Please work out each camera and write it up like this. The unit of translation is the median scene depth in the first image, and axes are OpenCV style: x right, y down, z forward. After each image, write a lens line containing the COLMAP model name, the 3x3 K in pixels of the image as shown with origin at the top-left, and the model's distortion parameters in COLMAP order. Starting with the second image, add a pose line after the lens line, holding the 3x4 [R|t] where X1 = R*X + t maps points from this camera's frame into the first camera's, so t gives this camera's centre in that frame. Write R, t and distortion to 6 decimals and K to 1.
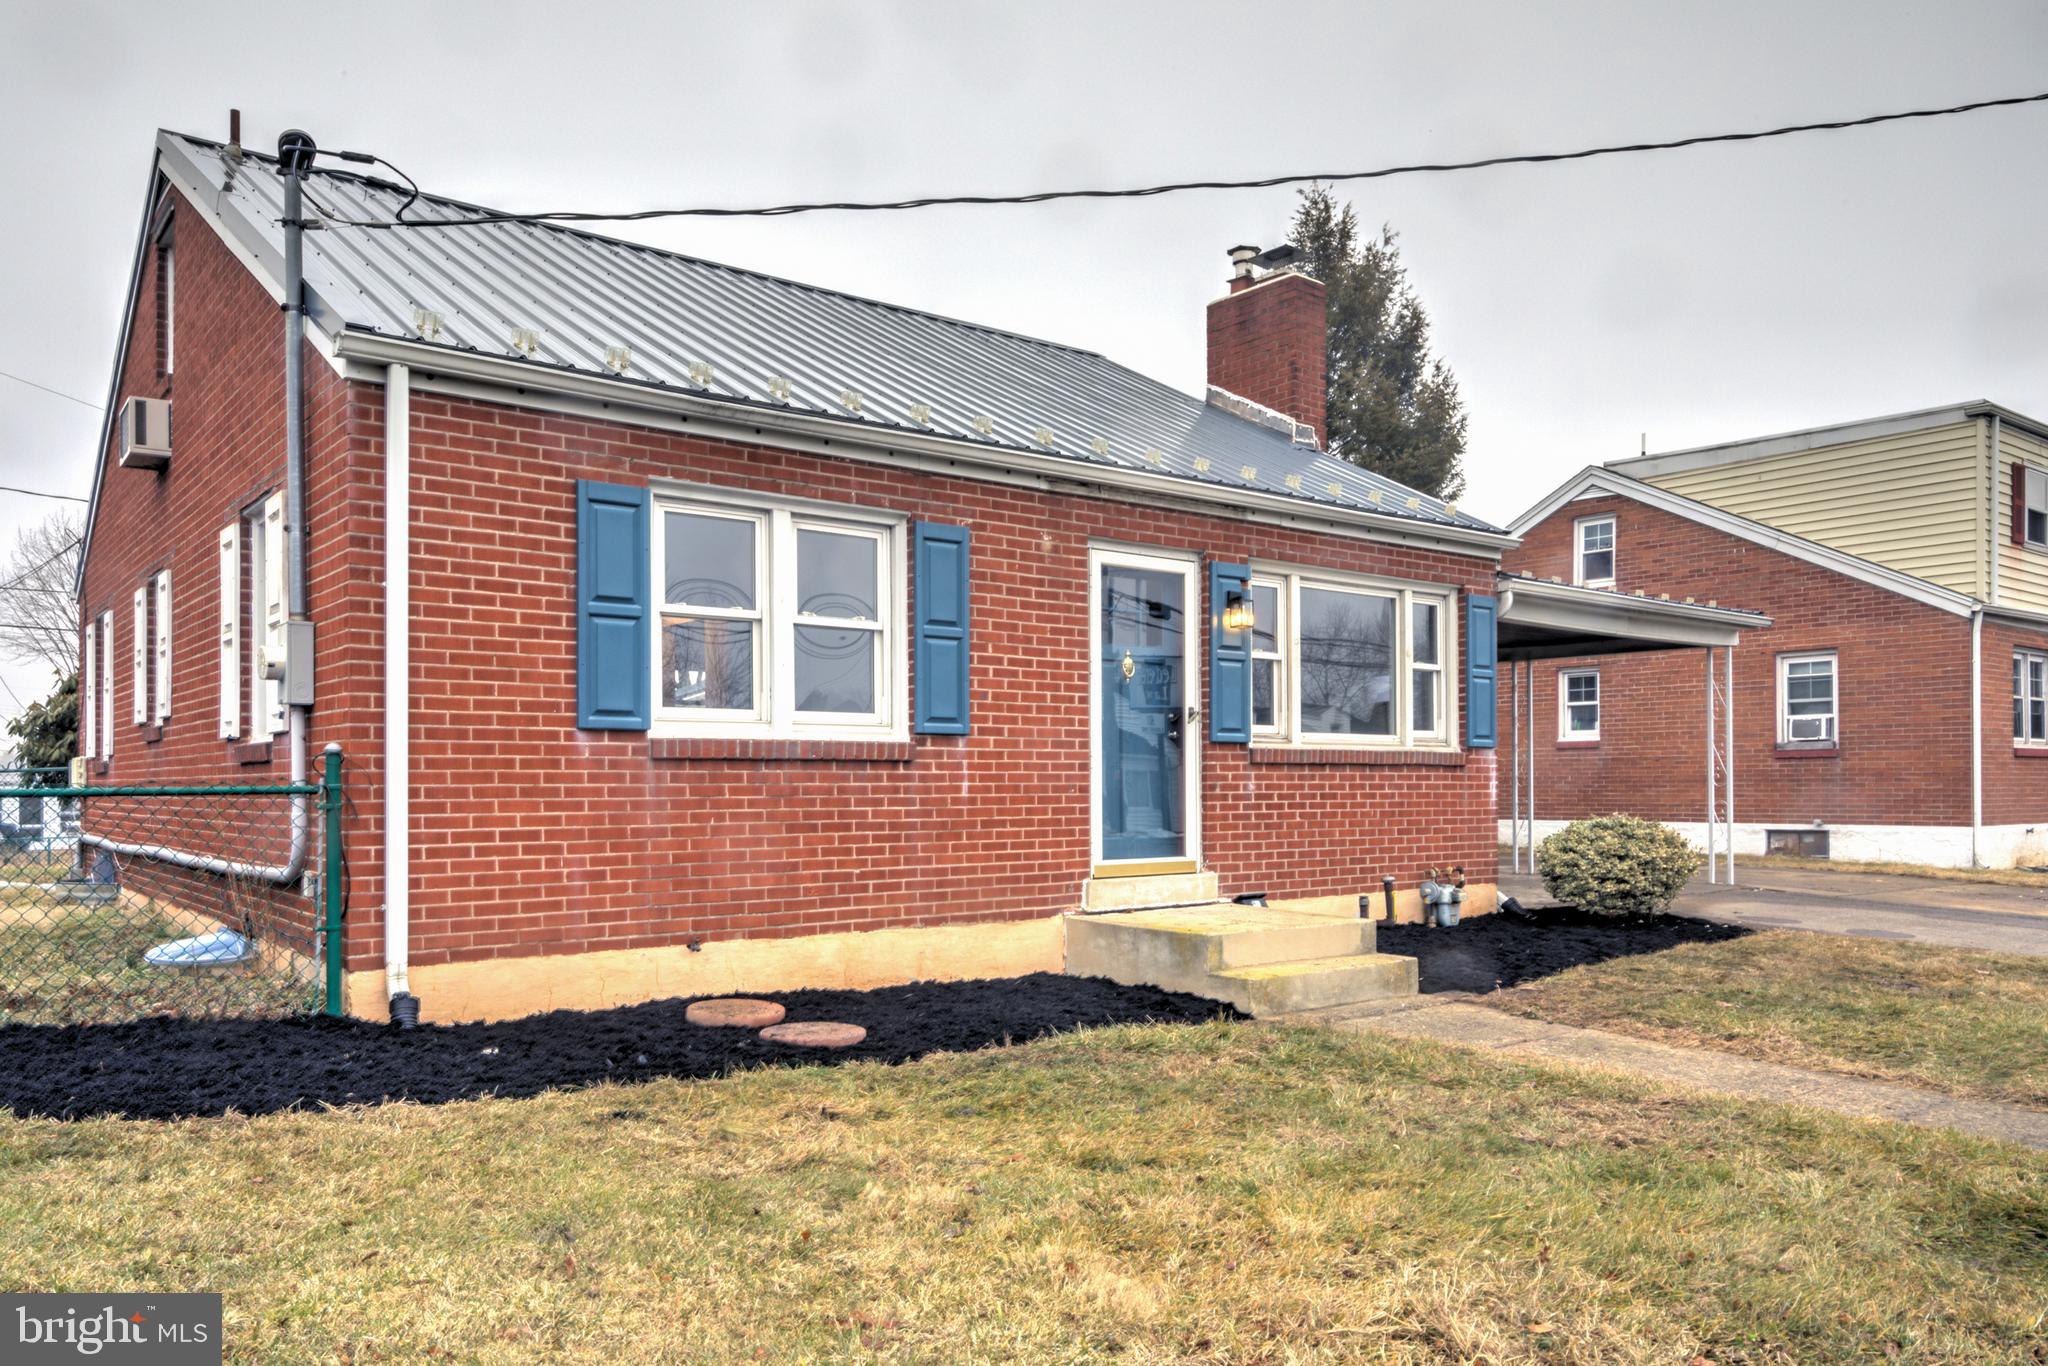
lens RADIAL K [[1476.9, 0, 1028.0], [0, 1476.9, 770.7], [0, 0, 1]] dist [0.014584, -0.002032]
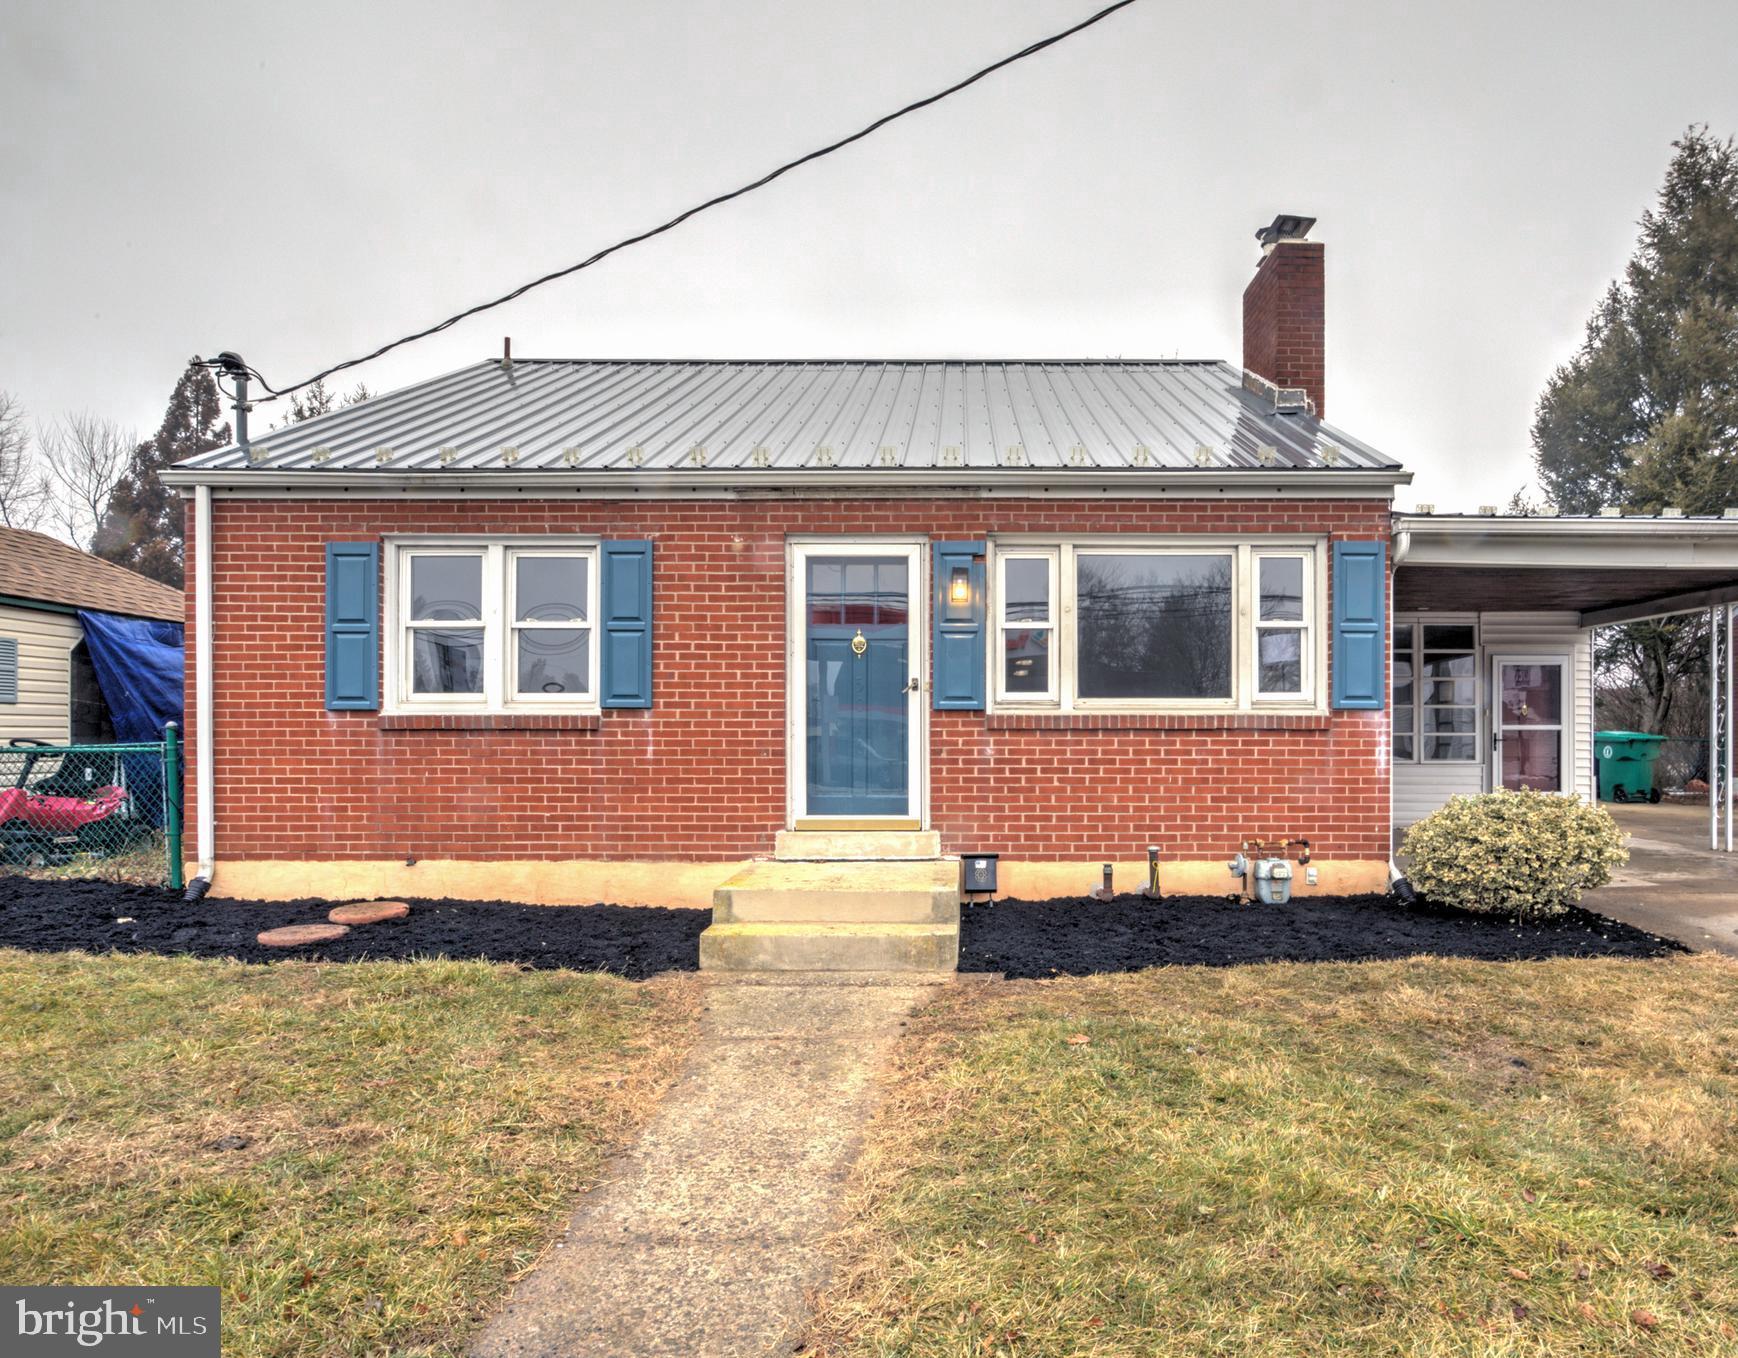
lens RADIAL K [[972.2, 0, 866.5], [0, 972.2, 743.1], [0, 0, 1]] dist [-0.002221, 0.003560]
pose [[0.780885, 0.000019, -0.624675, 0.623938], [0.002801, 0.999990, 0.003532, 0.002693], [0.624669, -0.004508, 0.780877, 0.493056]]
